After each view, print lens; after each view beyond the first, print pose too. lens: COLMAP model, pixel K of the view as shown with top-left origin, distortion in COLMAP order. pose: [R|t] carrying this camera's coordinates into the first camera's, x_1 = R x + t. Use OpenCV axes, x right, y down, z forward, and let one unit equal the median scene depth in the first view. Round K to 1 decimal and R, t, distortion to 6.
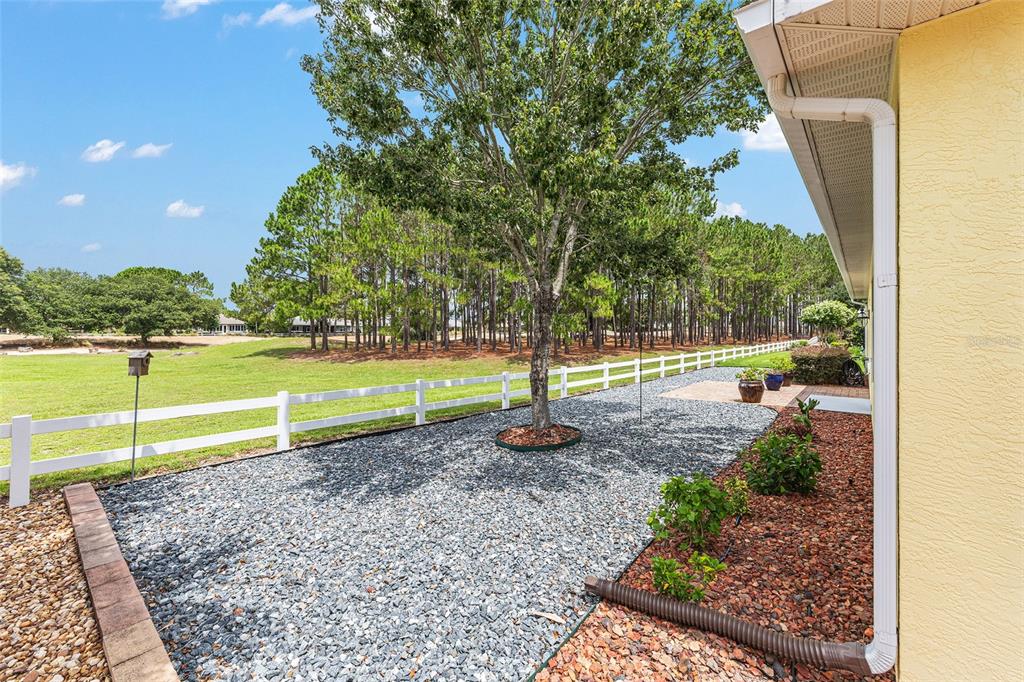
lens RADIAL K [[412.2, 0, 516.8], [0, 412.2, 338.8], [0, 0, 1]] dist [0.001557, 0.000122]
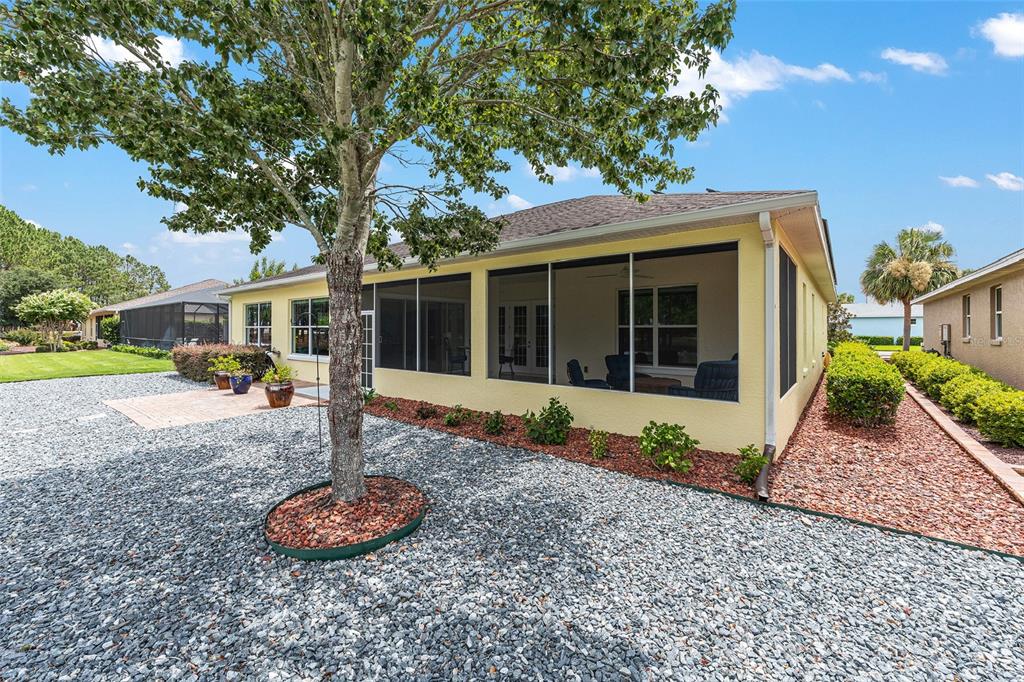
lens RADIAL K [[403.5, 0, 514.9], [0, 403.5, 327.7], [0, 0, 1]] dist [0.000757, 0.000031]
pose [[-0.029374, 0.004807, 0.999557, -0.623555], [0.010084, 0.999939, -0.004512, -0.019841], [-0.999518, 0.009947, -0.029421, 0.931134]]
